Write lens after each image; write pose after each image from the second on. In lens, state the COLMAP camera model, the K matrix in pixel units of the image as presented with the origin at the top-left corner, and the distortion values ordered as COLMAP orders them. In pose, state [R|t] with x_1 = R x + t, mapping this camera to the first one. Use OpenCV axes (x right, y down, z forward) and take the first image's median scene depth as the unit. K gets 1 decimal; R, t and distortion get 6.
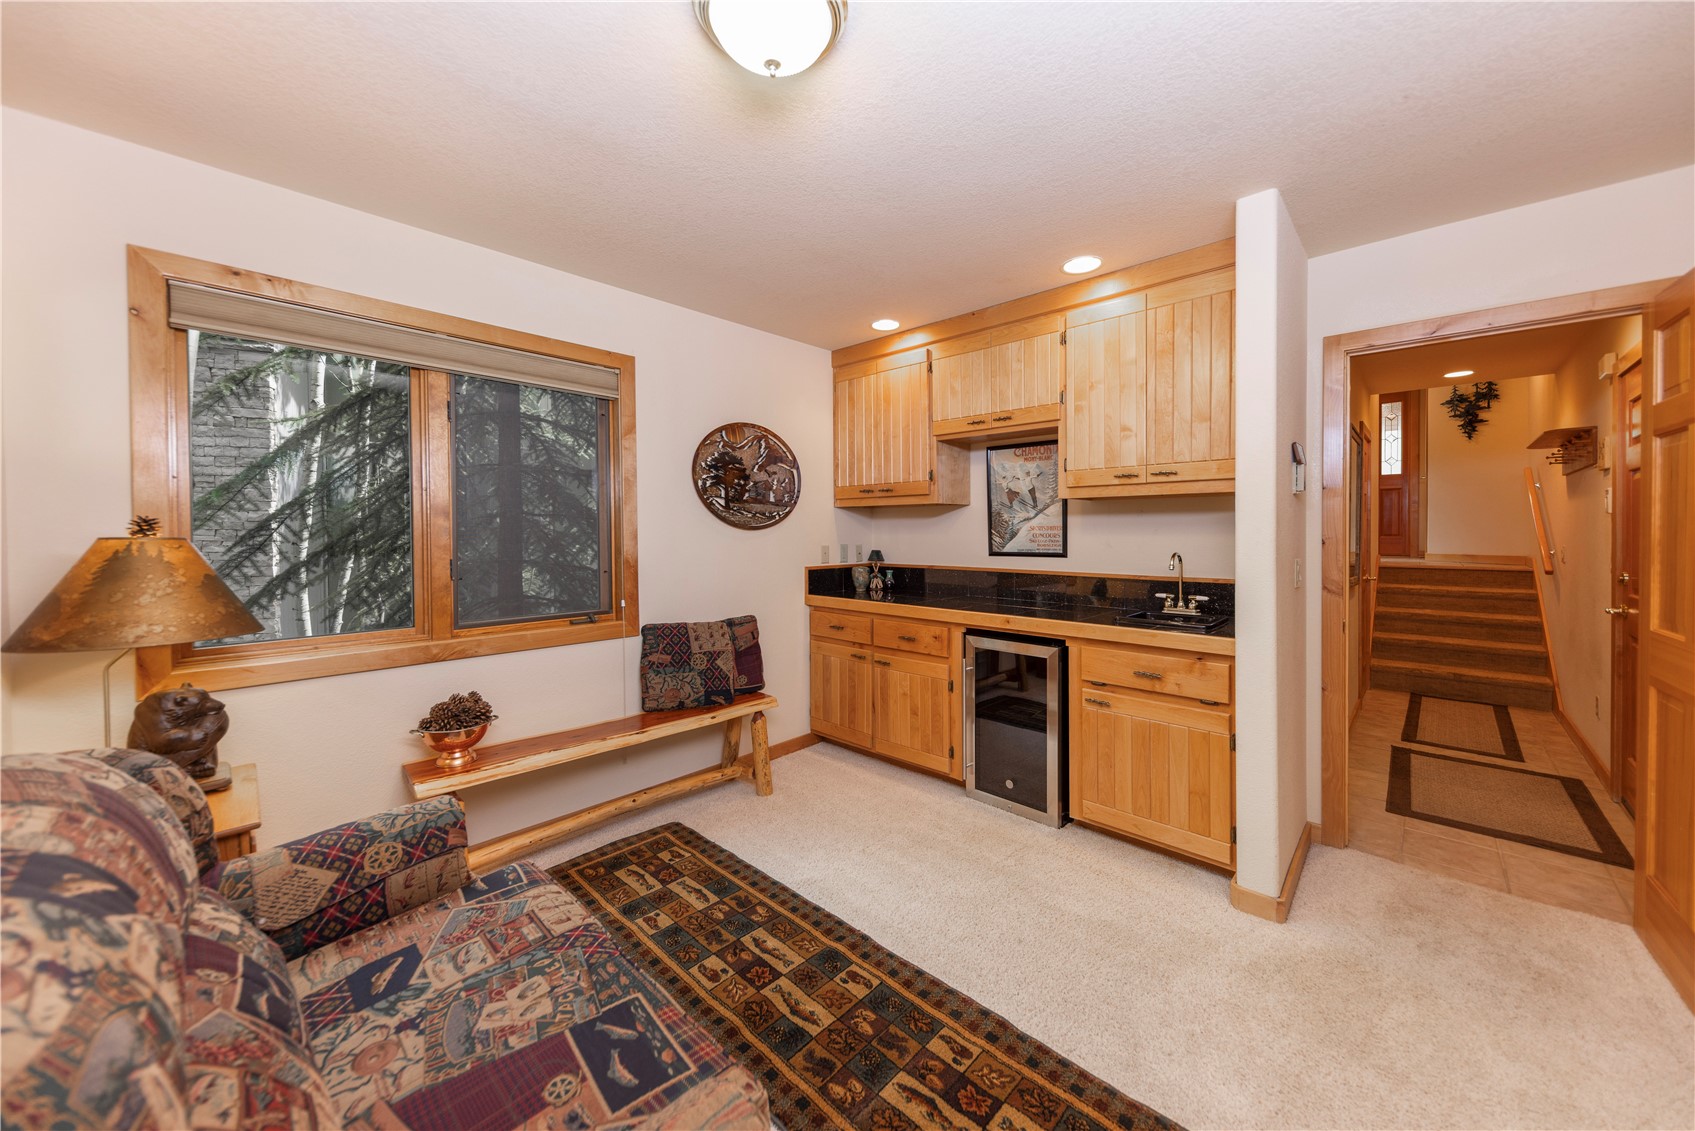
lens RADIAL K [[606.7, 0, 860.3], [0, 606.7, 529.2], [0, 0, 1]] dist [0.009488, -0.005760]
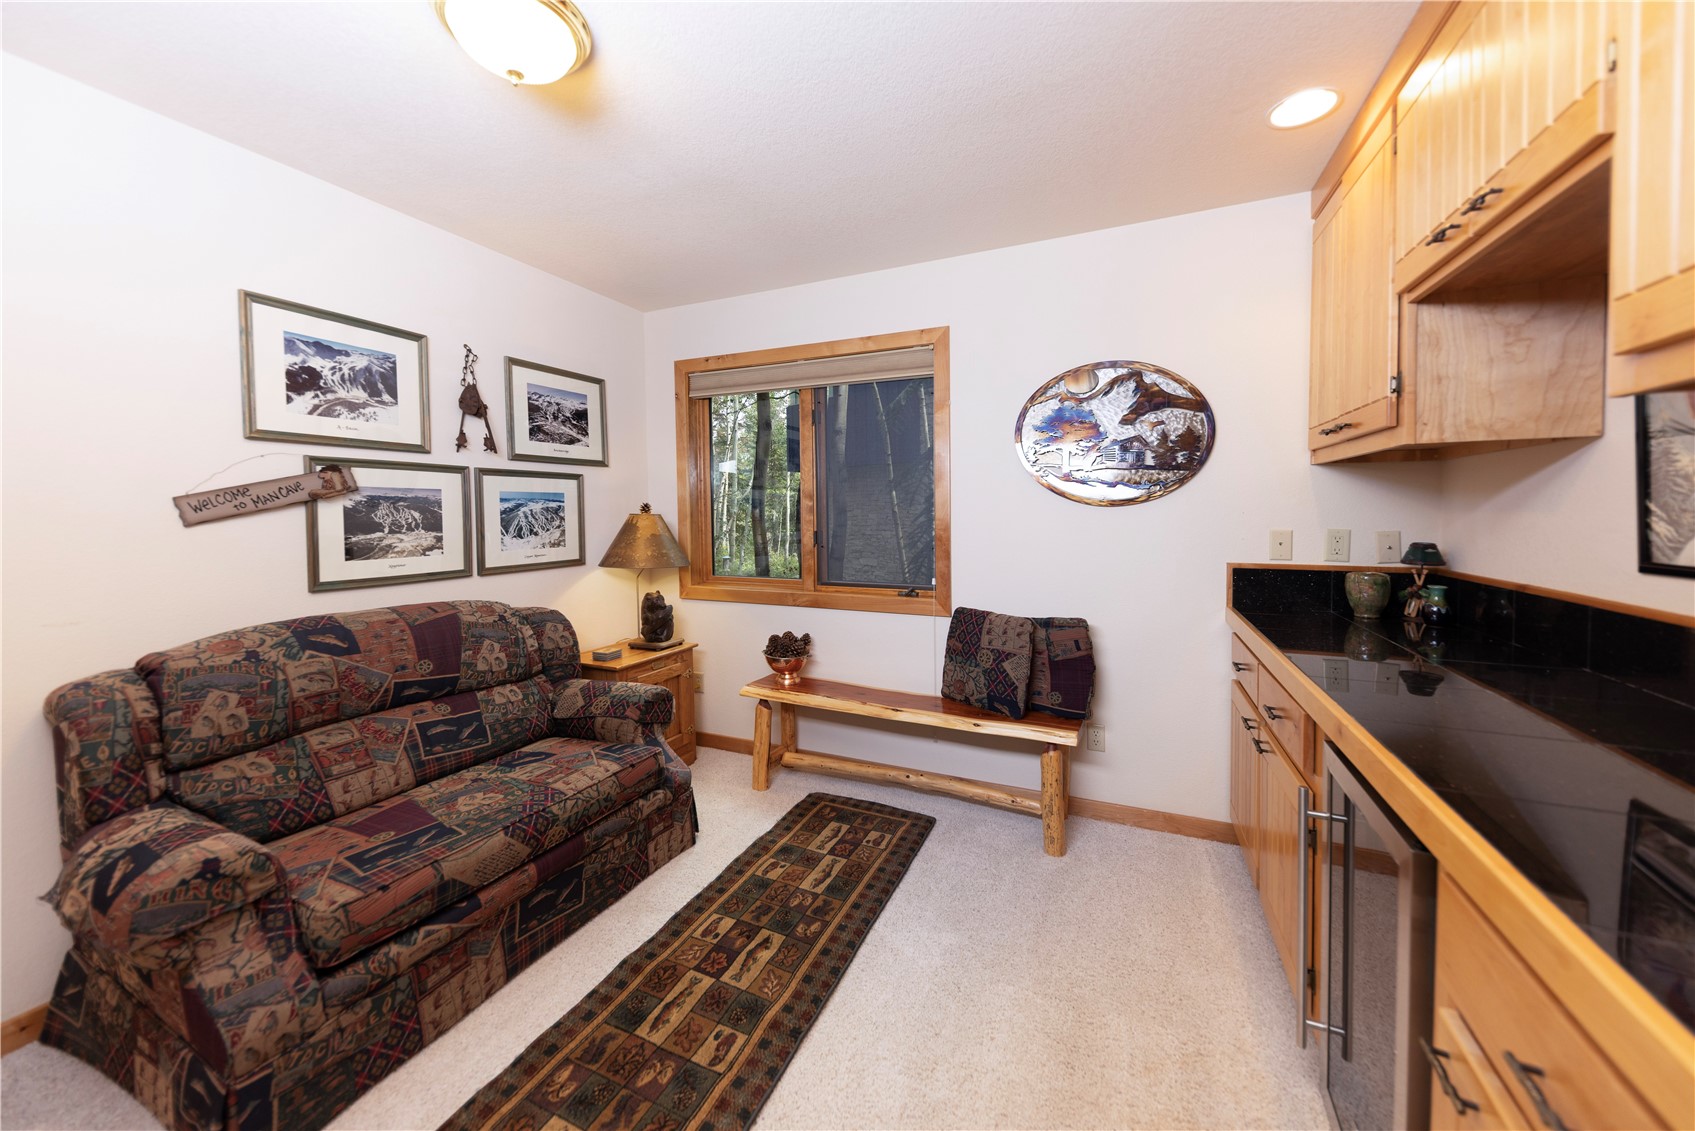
lens RADIAL K [[606.7, 0, 860.3], [0, 606.7, 529.2], [0, 0, 1]] dist [0.009488, -0.005760]
pose [[0.326153, 0.029303, -0.944863, 0.654951], [0.010351, 0.999349, 0.034566, 0.001264], [0.945260, -0.021054, 0.325637, 0.730920]]
